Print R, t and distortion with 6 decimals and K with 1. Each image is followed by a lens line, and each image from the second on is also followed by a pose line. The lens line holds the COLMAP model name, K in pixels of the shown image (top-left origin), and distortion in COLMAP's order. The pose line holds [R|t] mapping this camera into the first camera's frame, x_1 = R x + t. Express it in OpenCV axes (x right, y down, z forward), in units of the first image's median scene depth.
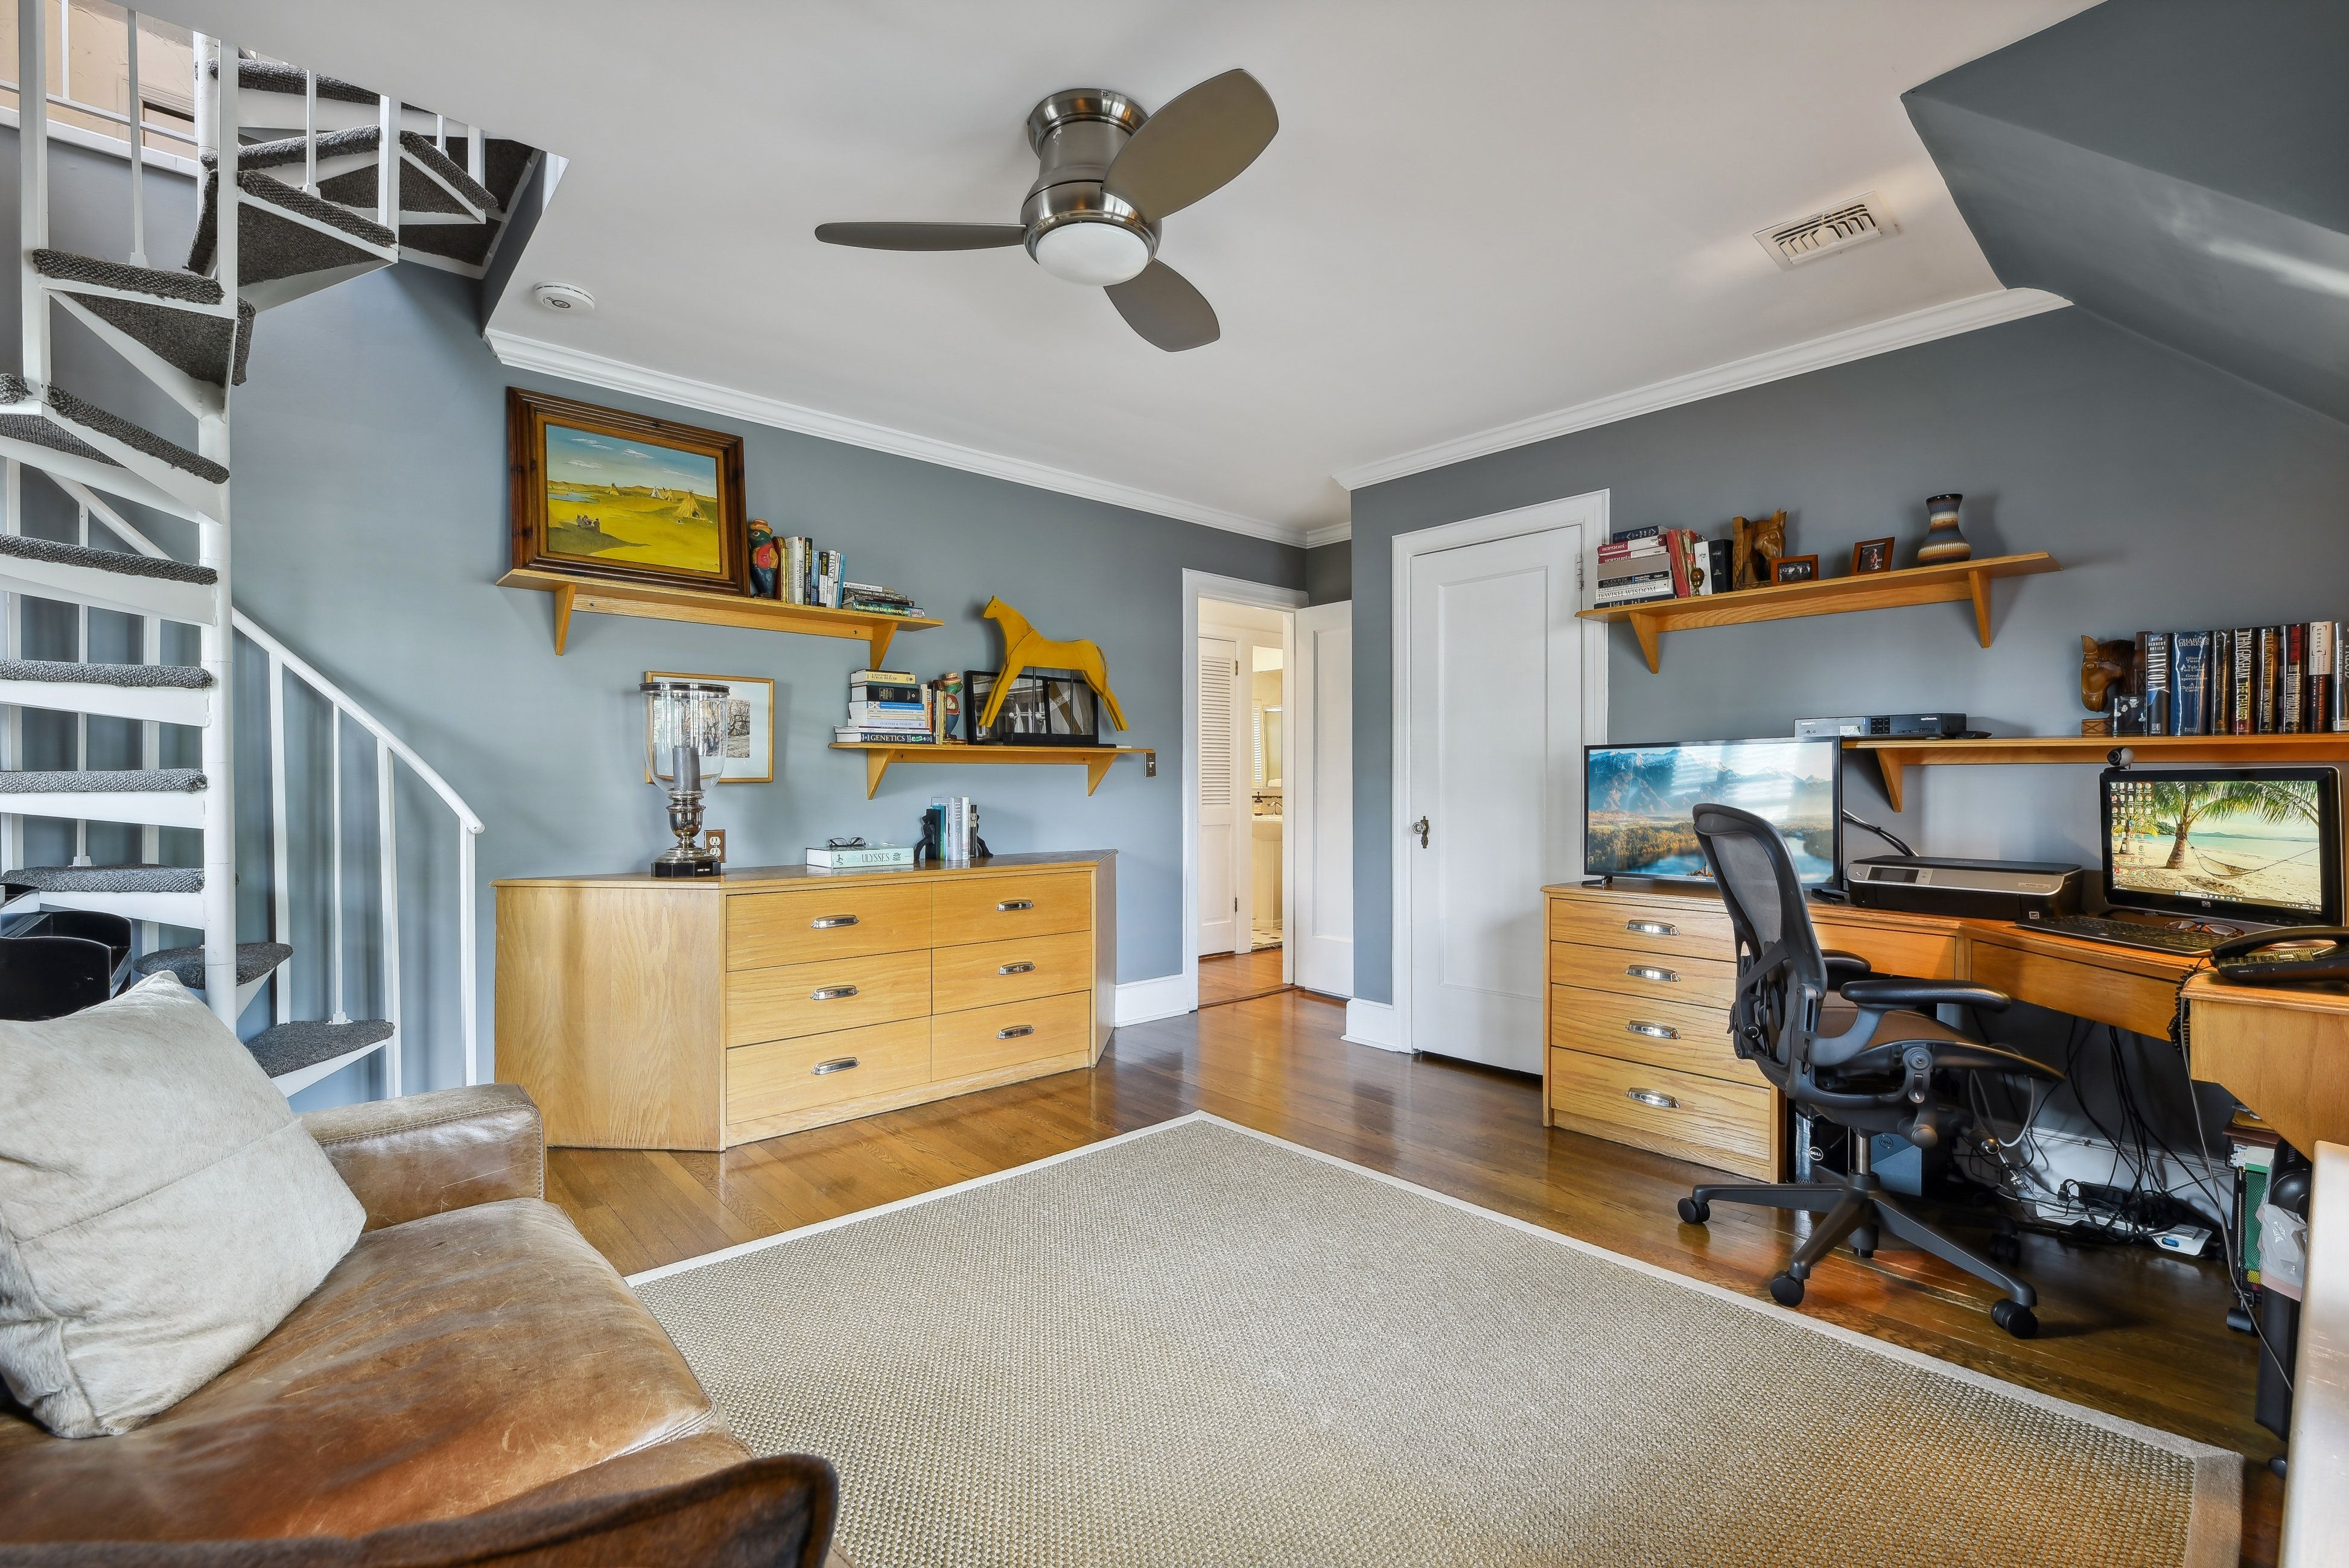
lens RADIAL K [[1049.2, 0, 1174.5], [0, 1049.2, 784.0], [0, 0, 1]] dist [-0.000735, -0.000153]
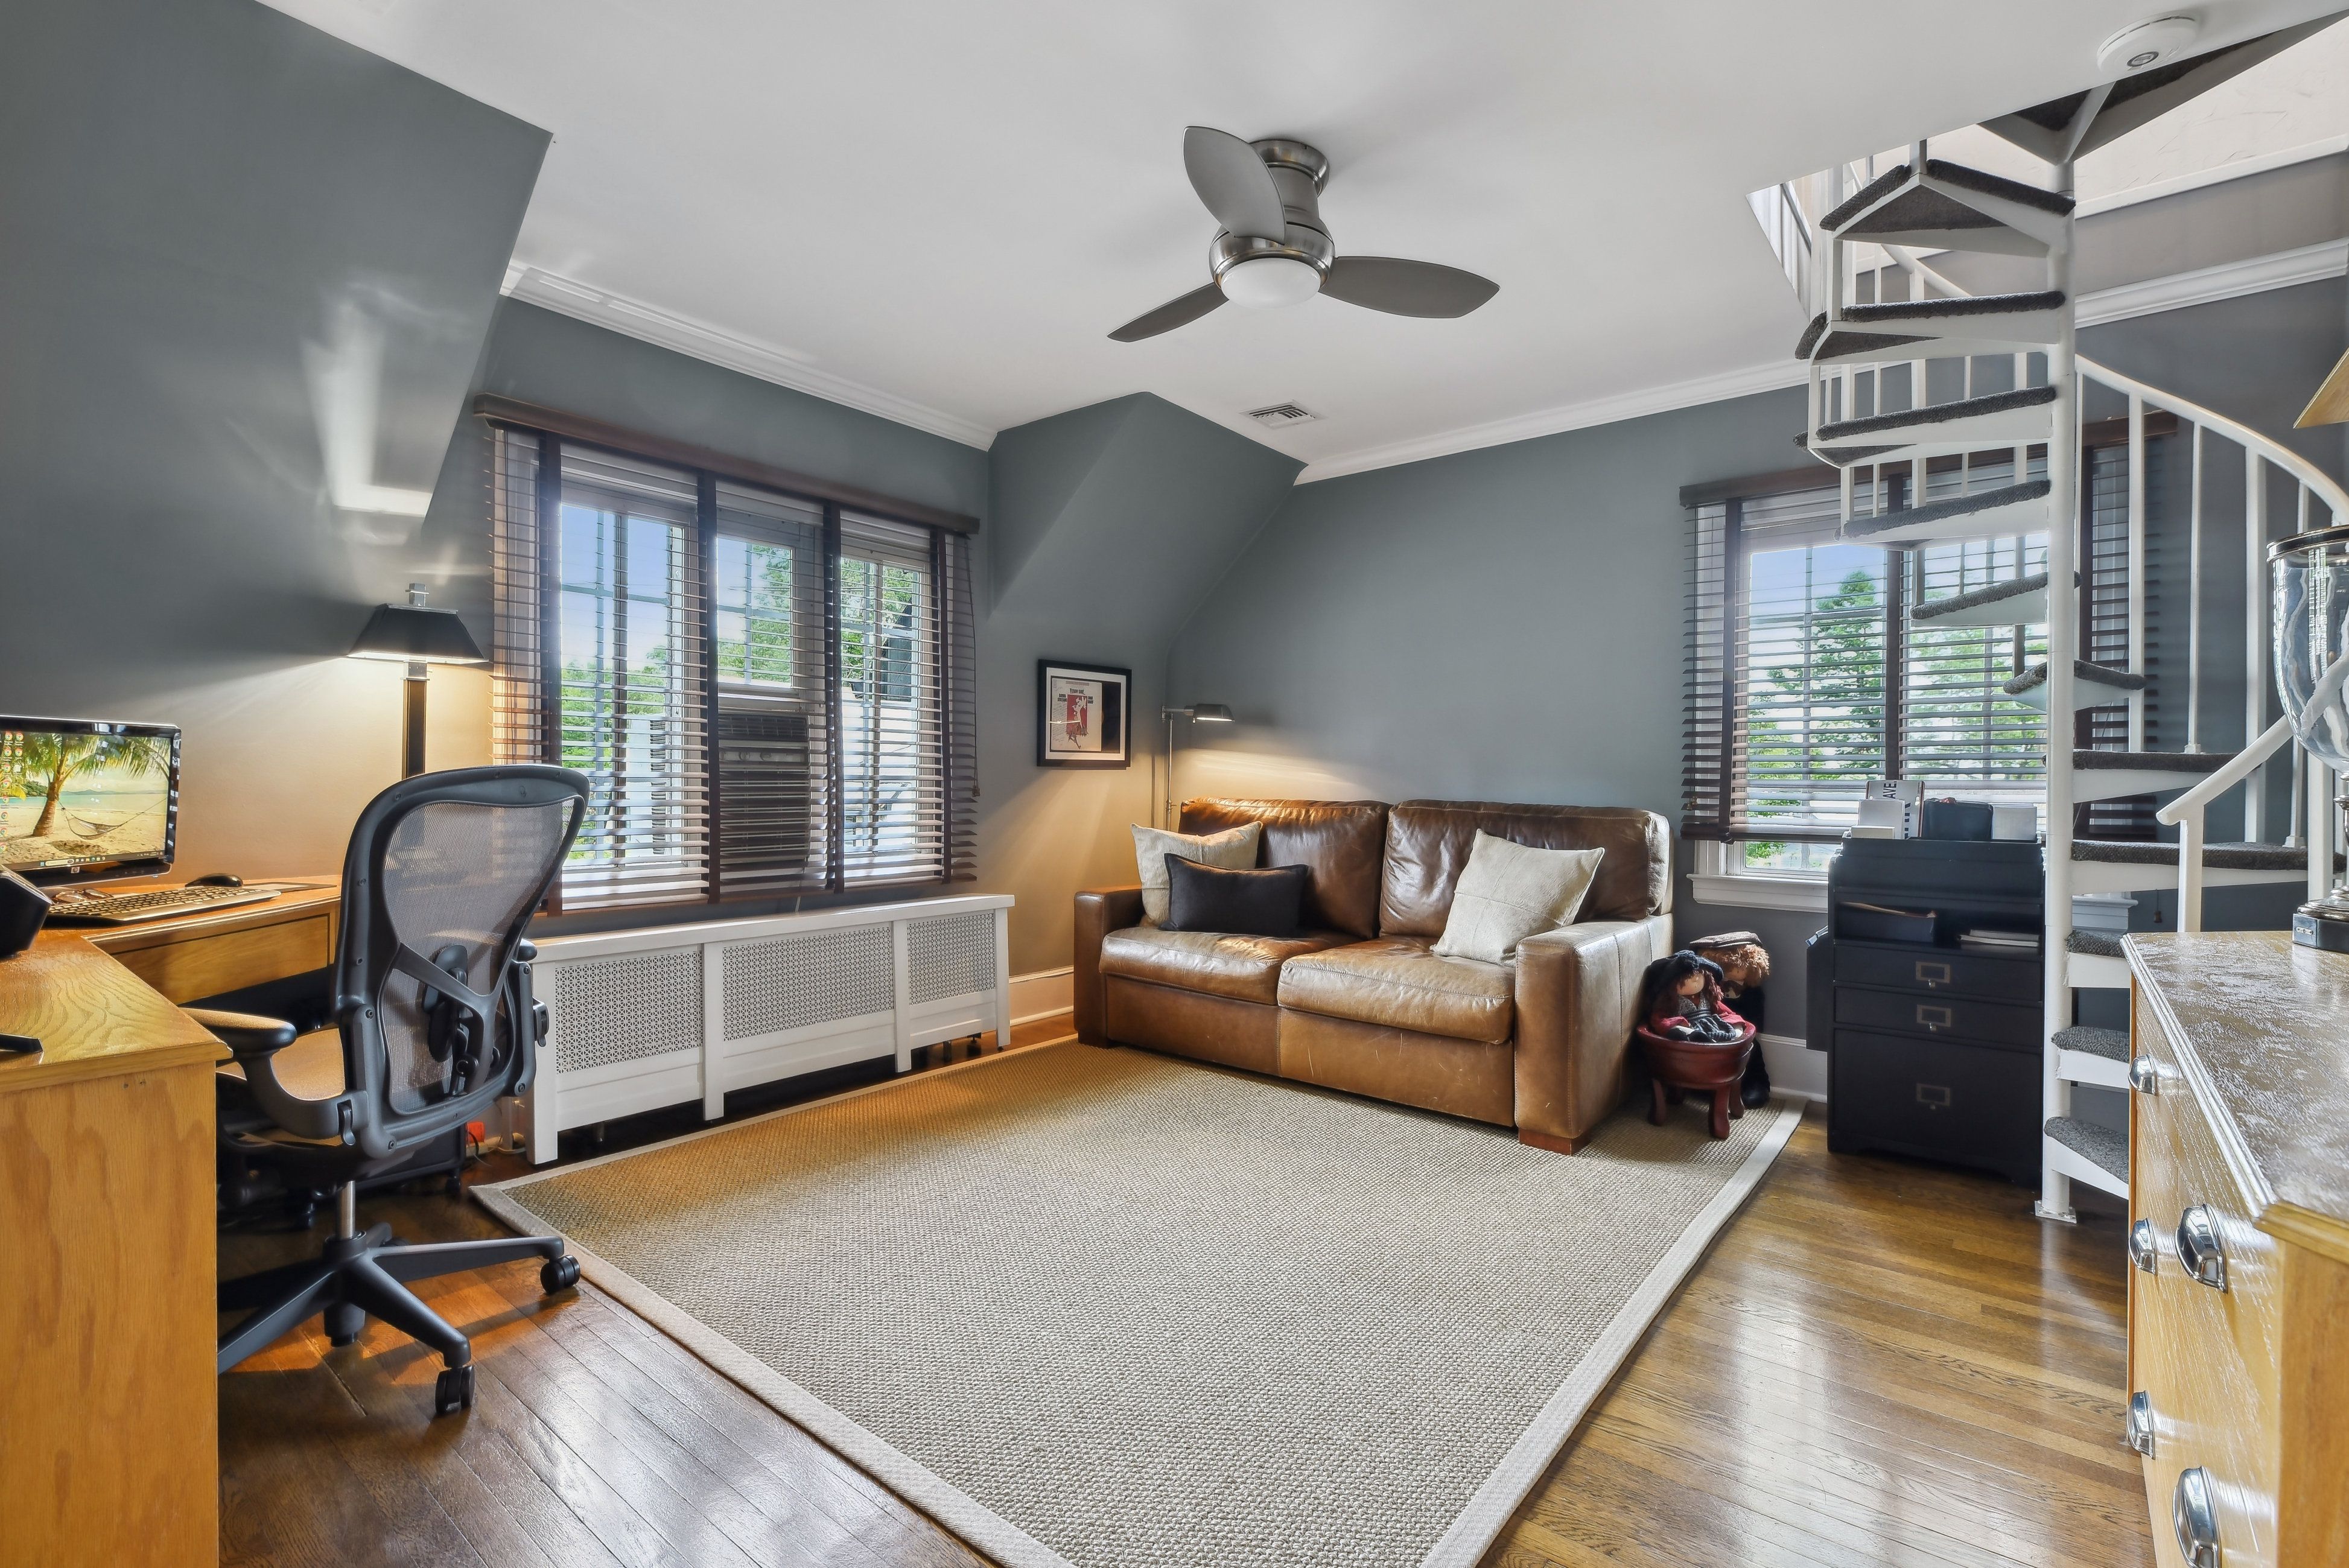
lens RADIAL K [[1049.2, 0, 1174.5], [0, 1049.2, 784.0], [0, 0, 1]] dist [-0.000735, -0.000153]
pose [[-0.986542, 0.002238, -0.163490, 0.192133], [0.000823, 0.999962, 0.008722, 0.032792], [0.163503, 0.008470, -0.986506, 2.002504]]
